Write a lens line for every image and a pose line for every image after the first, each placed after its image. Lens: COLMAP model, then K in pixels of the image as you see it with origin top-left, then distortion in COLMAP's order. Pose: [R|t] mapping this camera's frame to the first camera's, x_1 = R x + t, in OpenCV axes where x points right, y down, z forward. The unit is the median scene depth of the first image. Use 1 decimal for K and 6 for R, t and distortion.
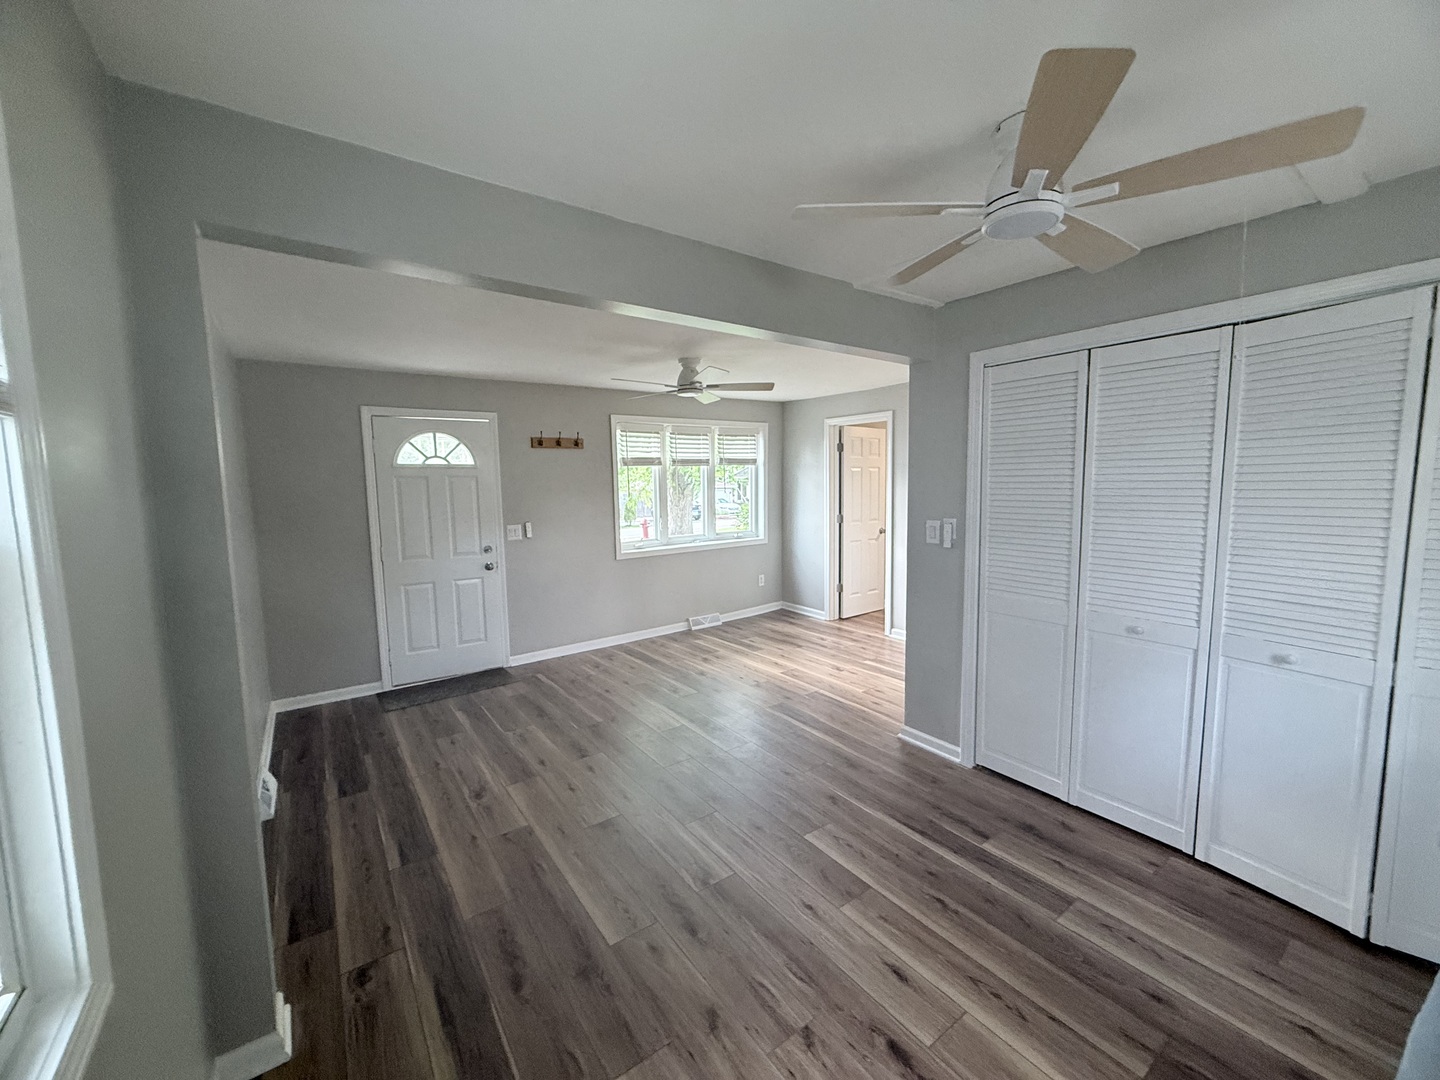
lens RADIAL K [[576.9, 0, 716.5], [0, 576.9, 537.8], [0, 0, 1]] dist [0.001469, 0.000312]
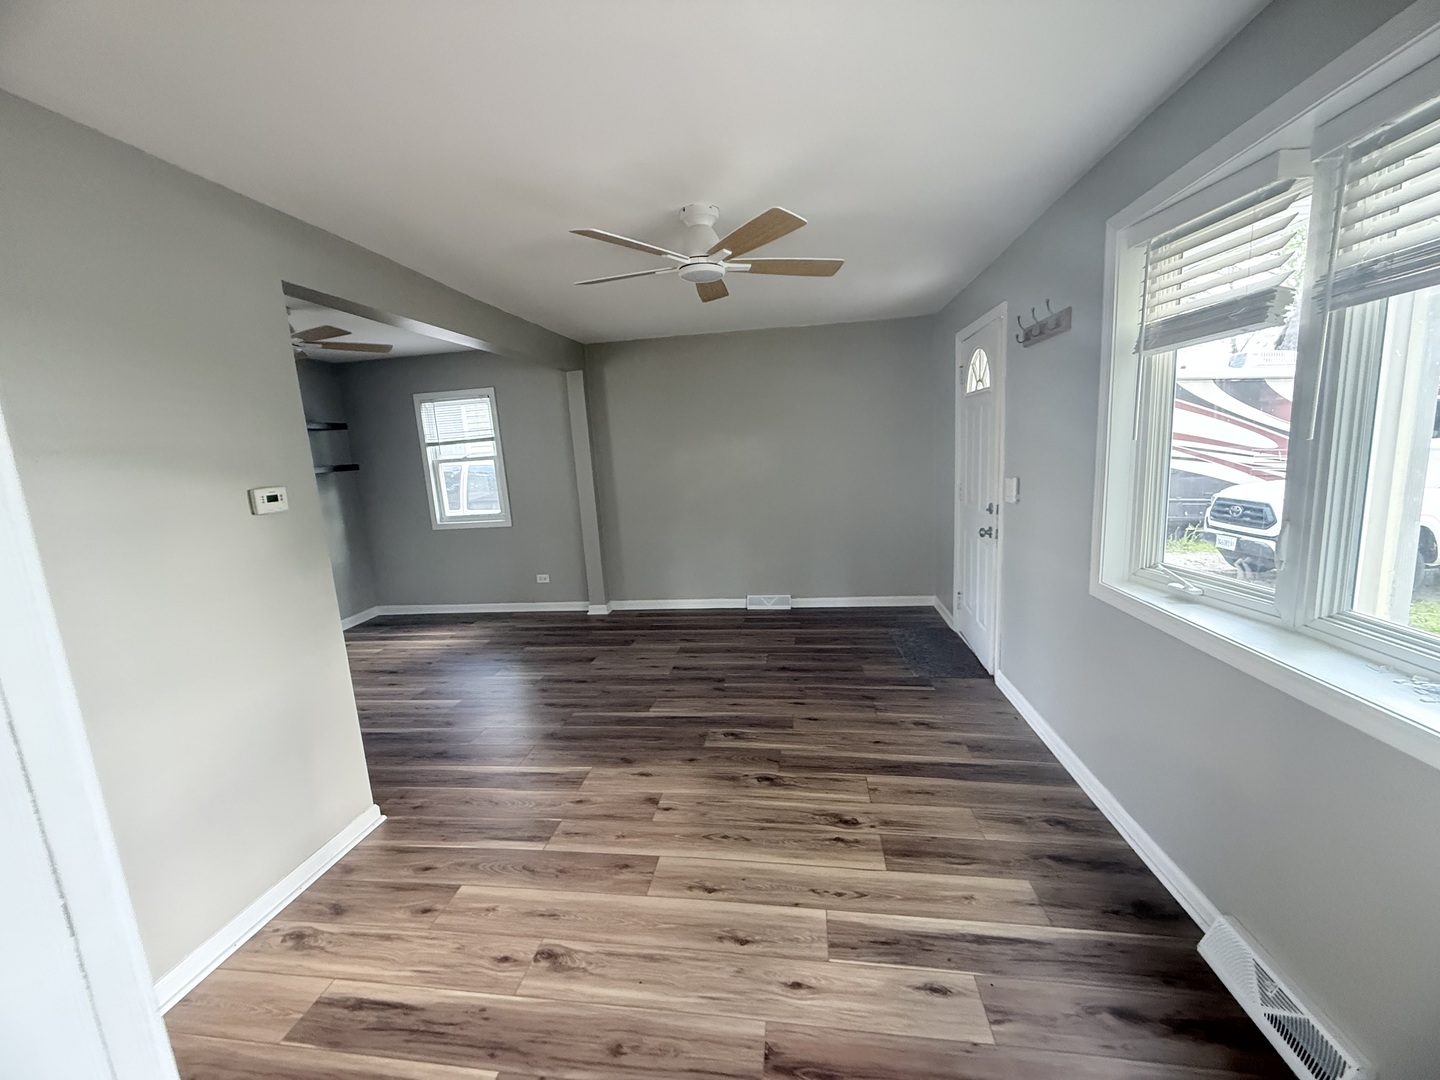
lens RADIAL K [[576.9, 0, 711.7], [0, 576.9, 541.9], [0, 0, 1]] dist [0.001469, 0.000312]
pose [[-0.698720, 0.182040, -0.691847, 0.352155], [0.005316, 0.968378, 0.249432, -0.121670], [0.715376, 0.170605, -0.677592, 1.298448]]
